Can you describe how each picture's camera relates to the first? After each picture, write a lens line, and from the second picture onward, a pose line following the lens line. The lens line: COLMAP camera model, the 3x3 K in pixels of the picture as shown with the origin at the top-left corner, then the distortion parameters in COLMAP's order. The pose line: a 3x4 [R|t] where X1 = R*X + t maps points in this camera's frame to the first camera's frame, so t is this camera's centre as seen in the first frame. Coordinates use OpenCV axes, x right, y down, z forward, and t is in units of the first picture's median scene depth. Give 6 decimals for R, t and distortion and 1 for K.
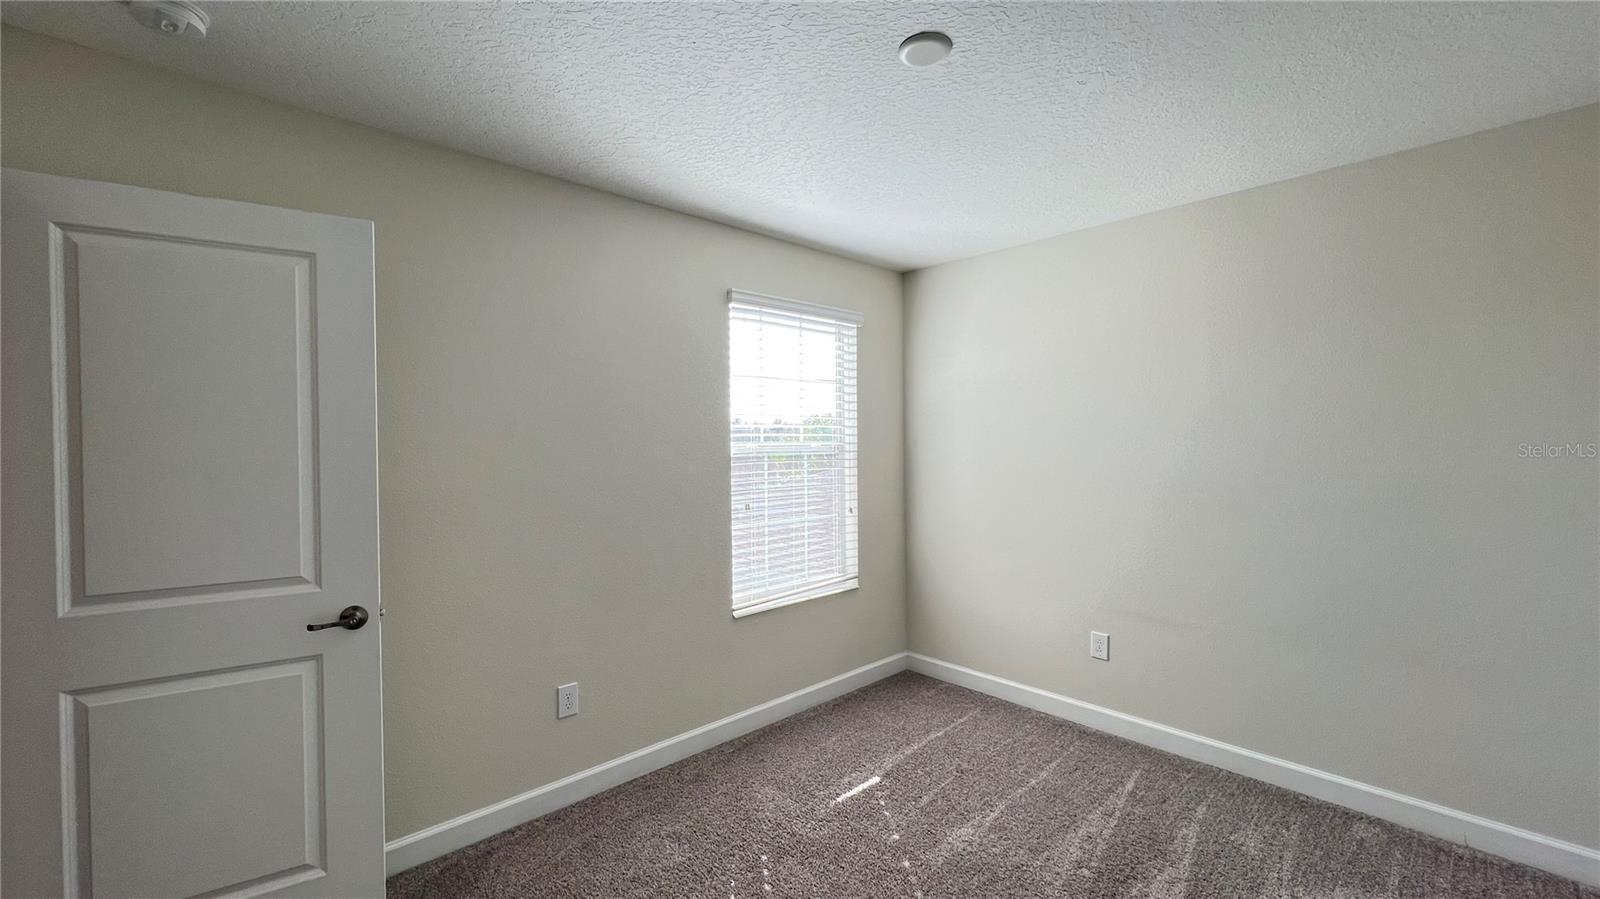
lens RADIAL K [[644.7, 0, 794.1], [0, 644.7, 448.1], [0, 0, 1]] dist [0.001934, 0.000788]
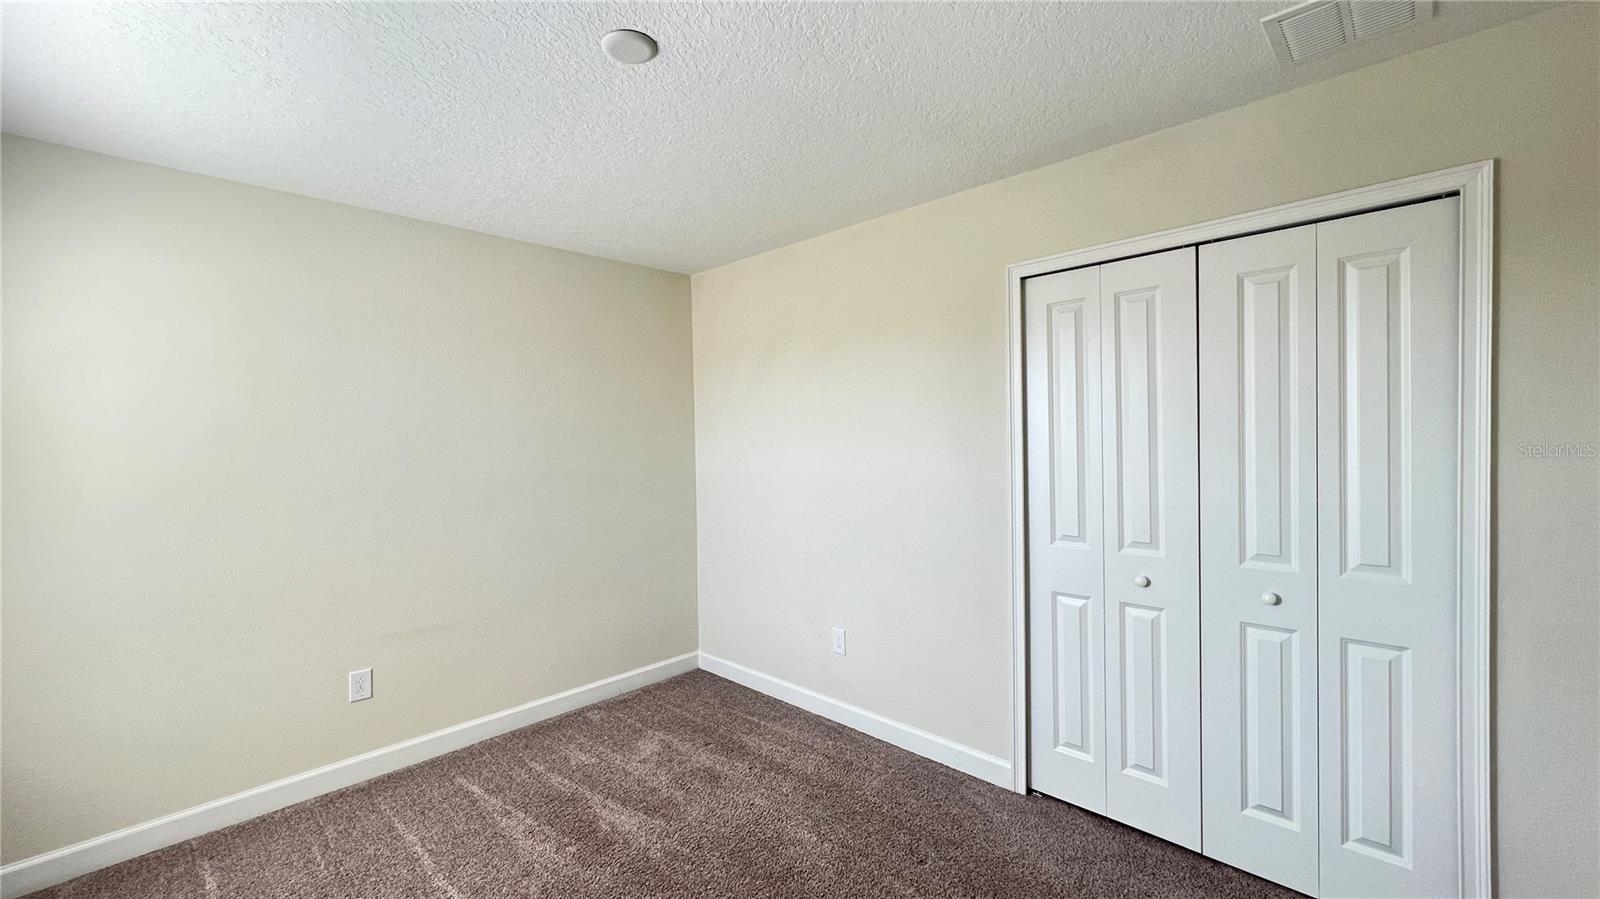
lens RADIAL K [[644.7, 0, 794.1], [0, 644.7, 448.1], [0, 0, 1]] dist [0.001934, 0.000788]
pose [[-0.049506, -0.008175, 0.998740, -0.572075], [0.028828, 0.999538, 0.009610, -0.011932], [-0.998358, 0.029268, -0.049247, 0.584596]]
